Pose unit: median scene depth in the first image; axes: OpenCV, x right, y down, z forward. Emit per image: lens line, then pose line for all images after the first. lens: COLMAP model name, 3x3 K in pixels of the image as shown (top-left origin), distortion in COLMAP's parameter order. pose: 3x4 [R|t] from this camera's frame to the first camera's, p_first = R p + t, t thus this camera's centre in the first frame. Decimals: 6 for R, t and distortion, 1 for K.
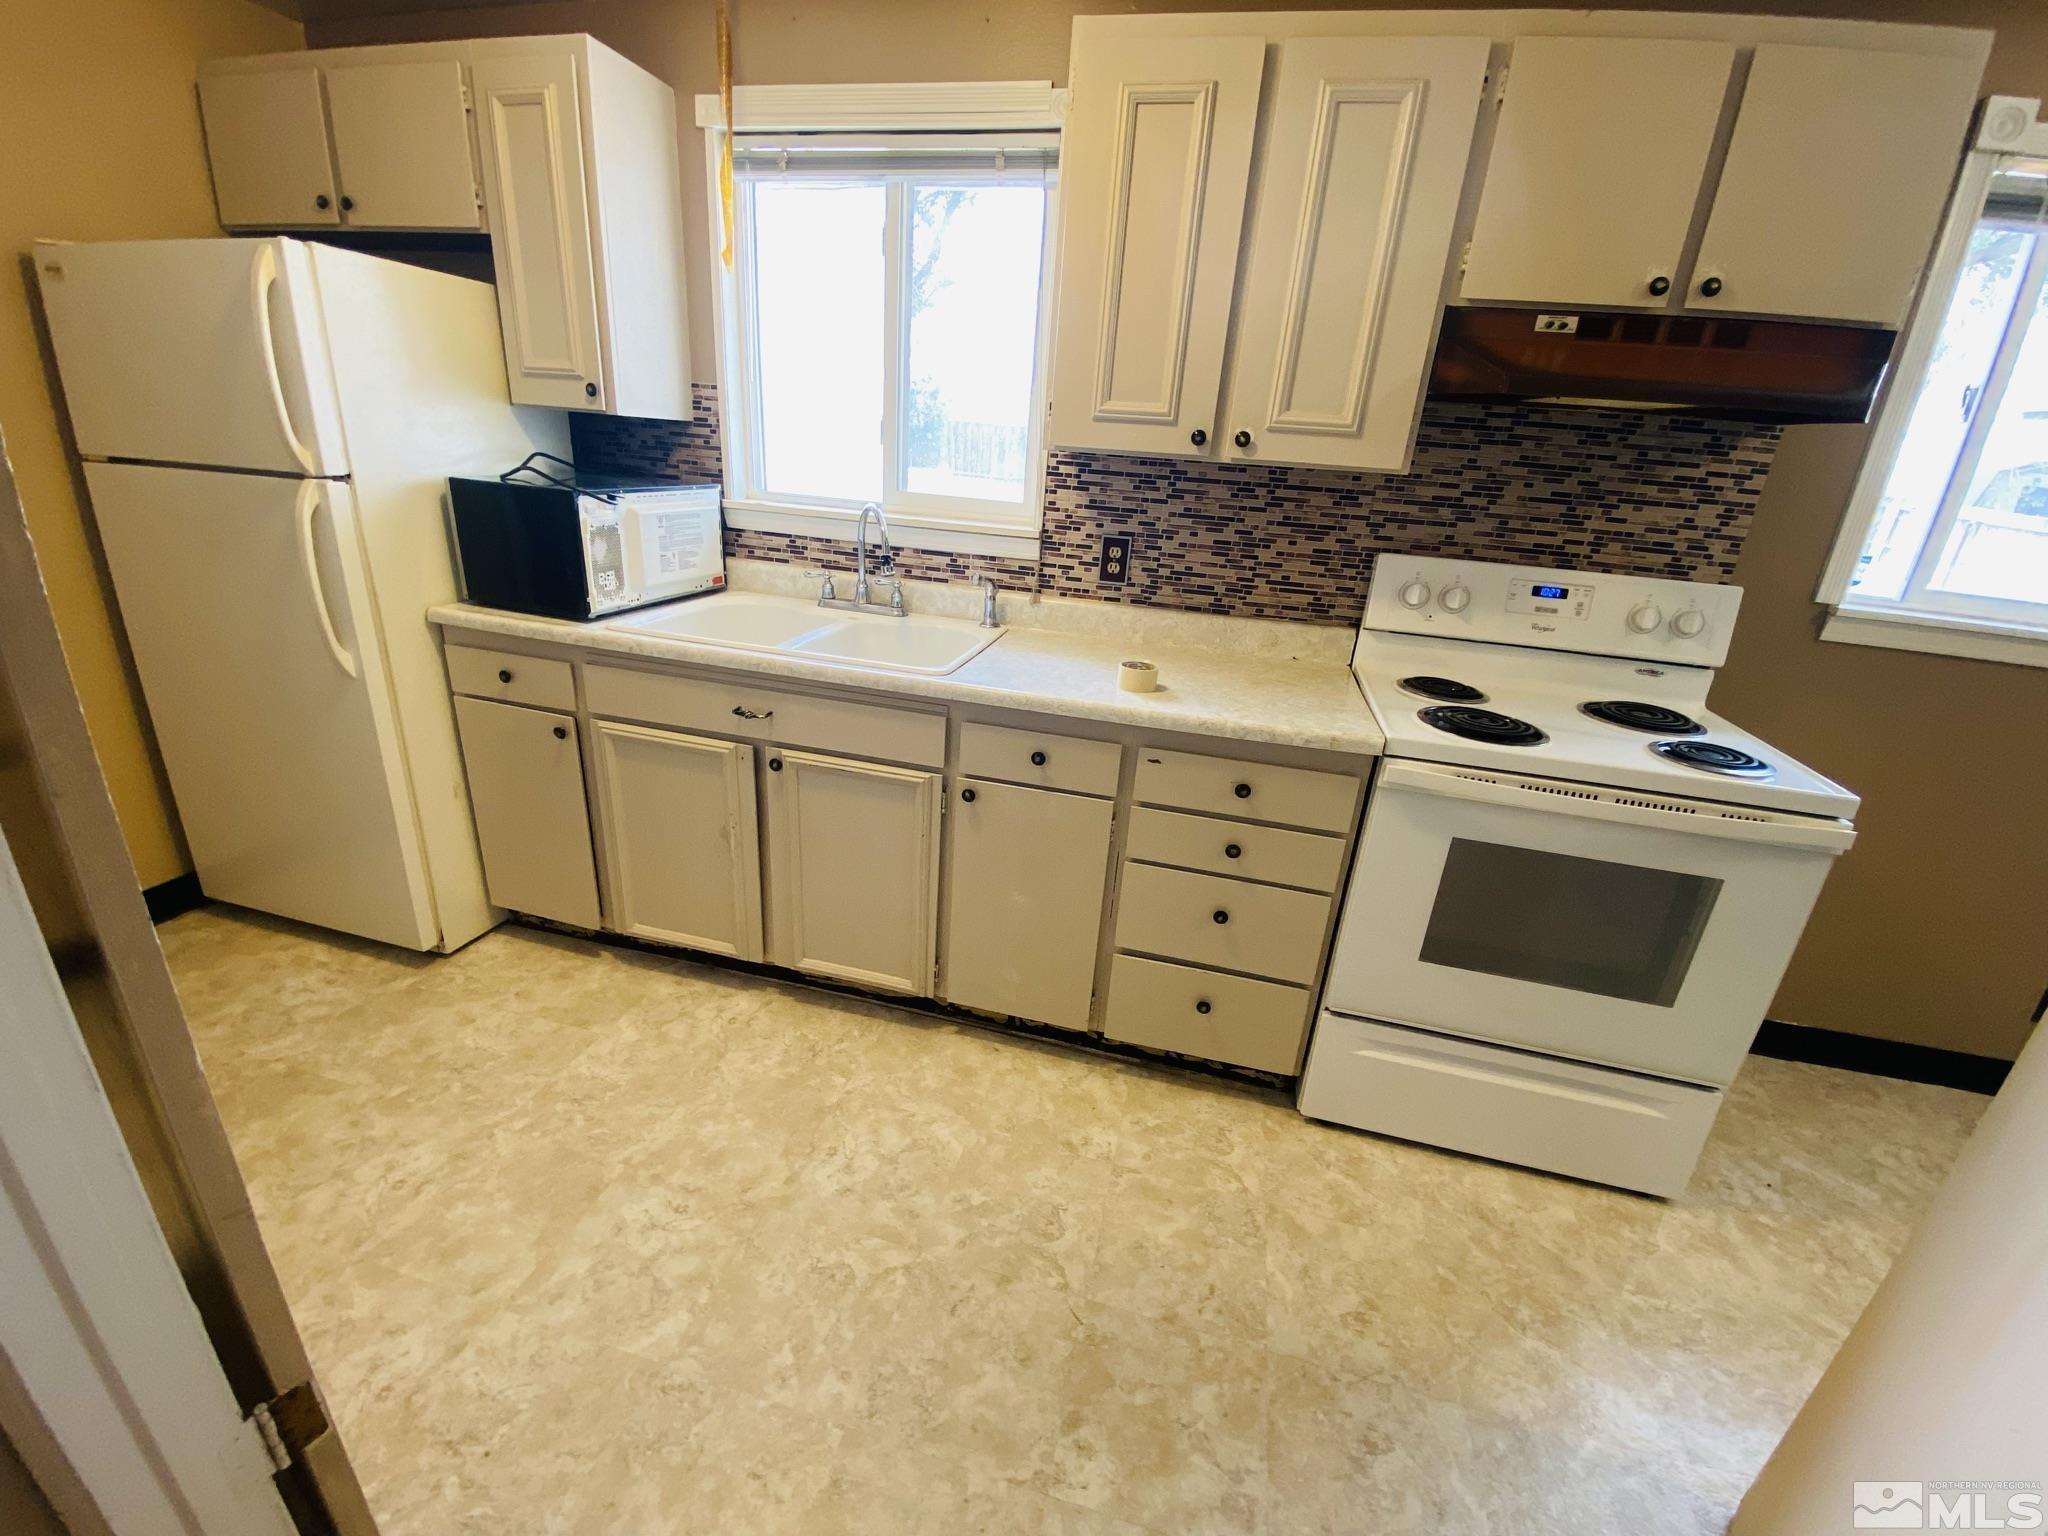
lens RADIAL K [[831.0, 0, 1024.0], [0, 831.0, 768.0], [0, 0, 1]] dist [0.035708, -0.030404]
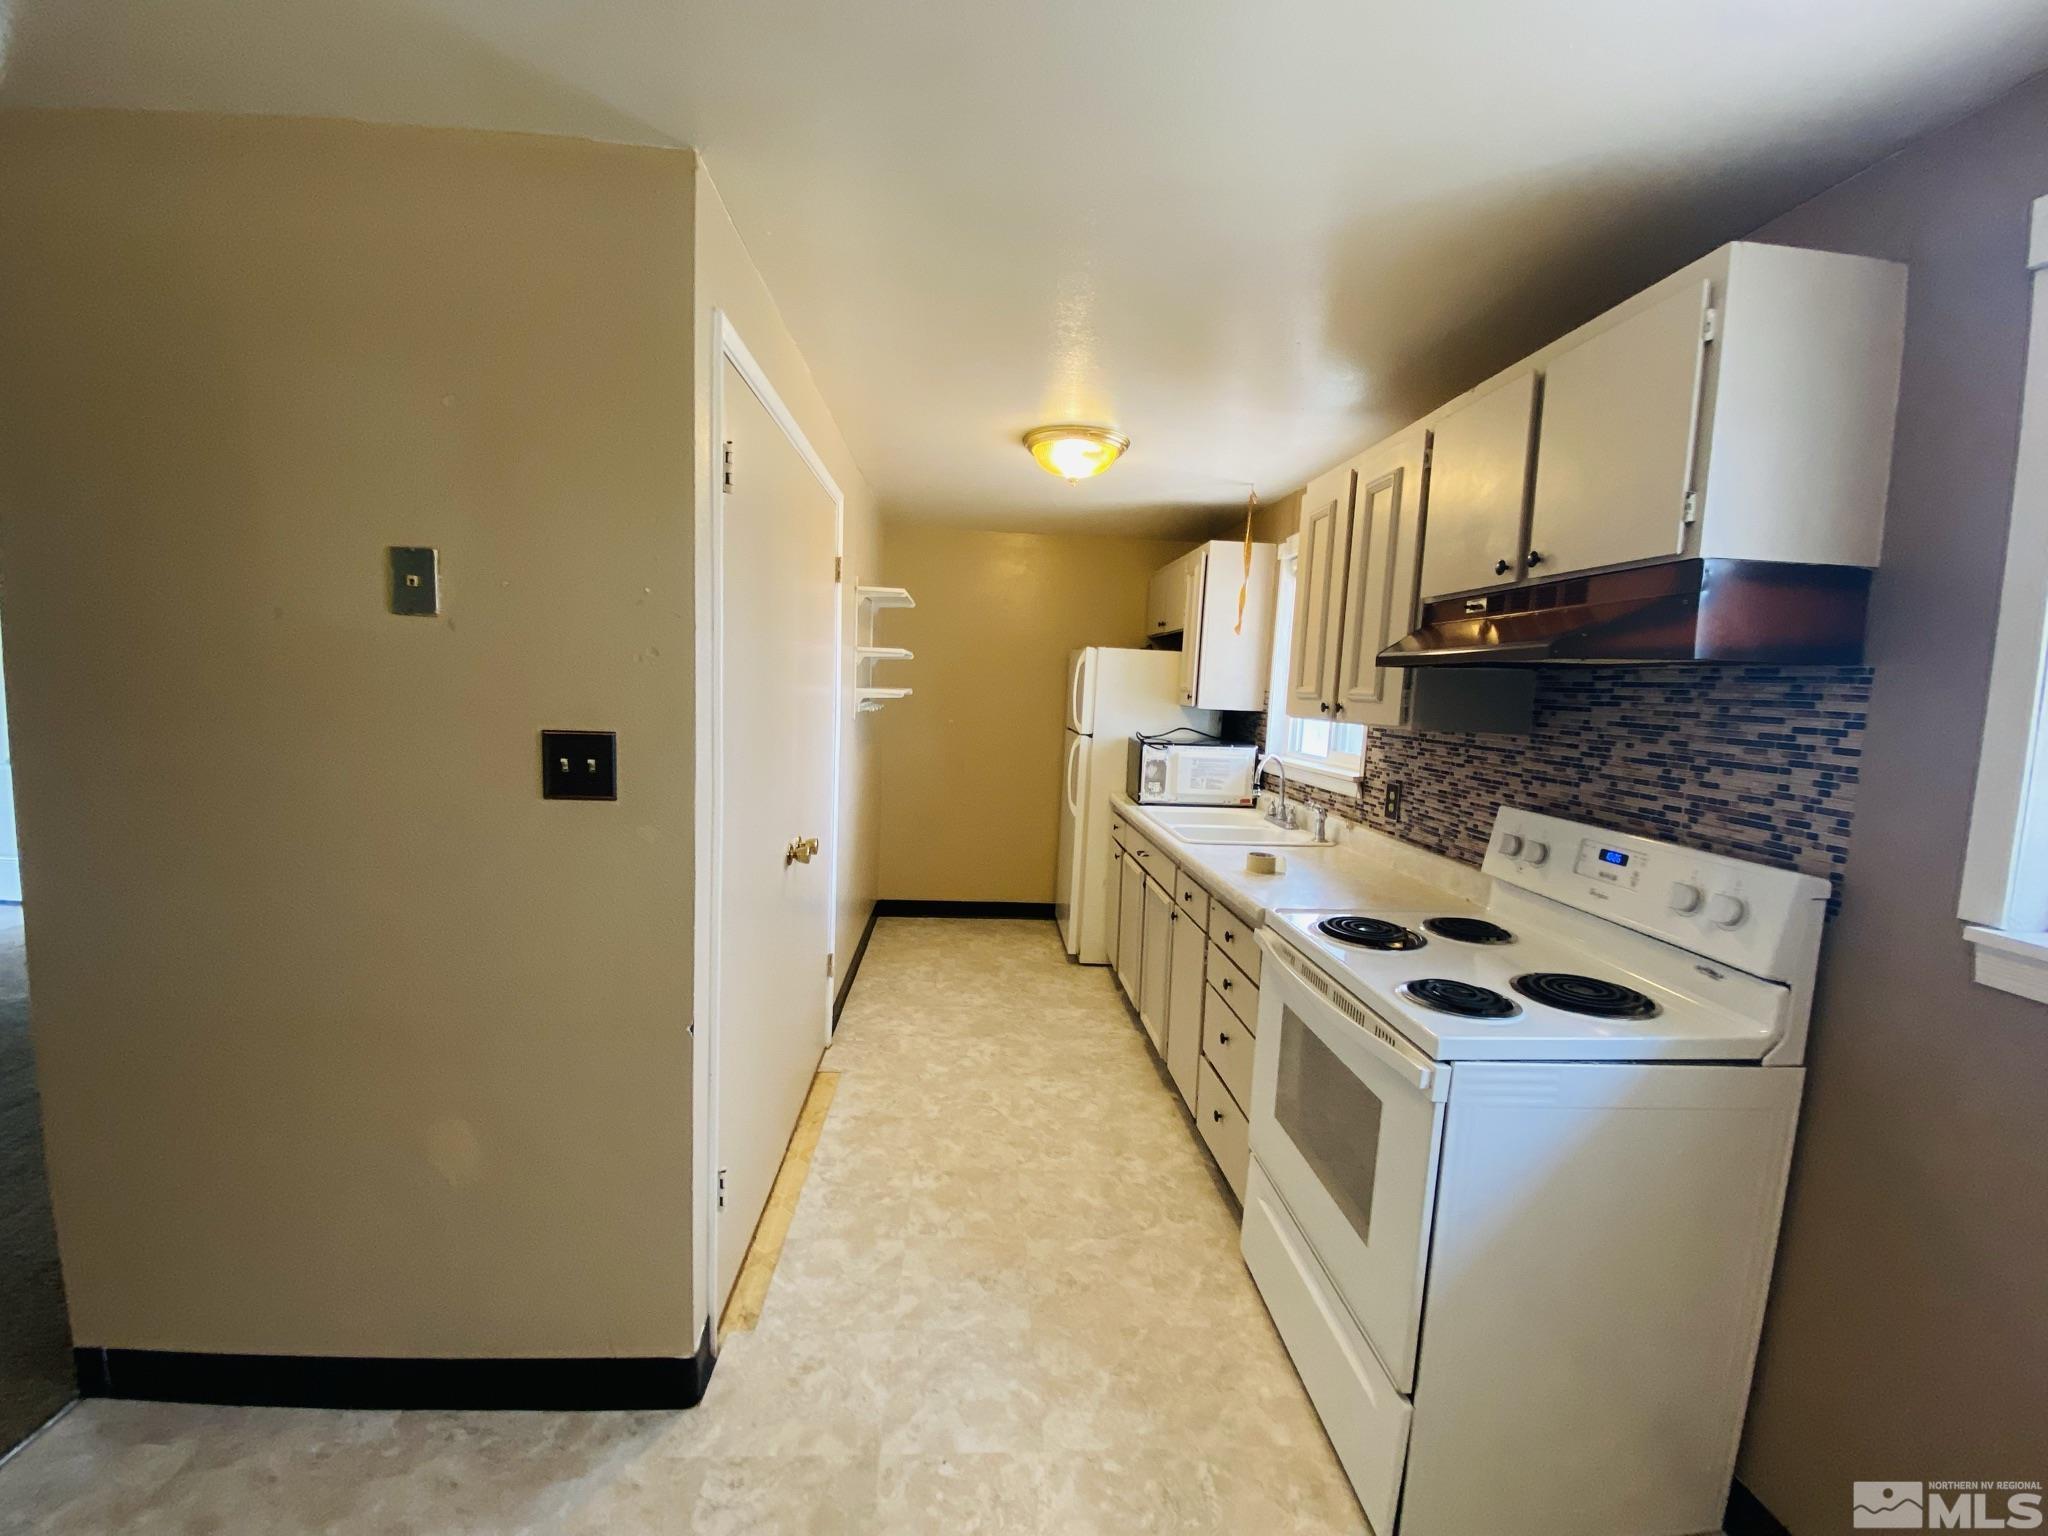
lens RADIAL K [[799.8, 0, 1037.3], [0, 799.8, 771.3], [0, 0, 1]] dist [0.000308, 0.000060]
pose [[0.331960, 0.041704, -0.942371, 1.226120], [-0.353702, 0.931636, -0.083366, -0.007169], [0.874470, 0.360993, 0.324016, 0.157942]]
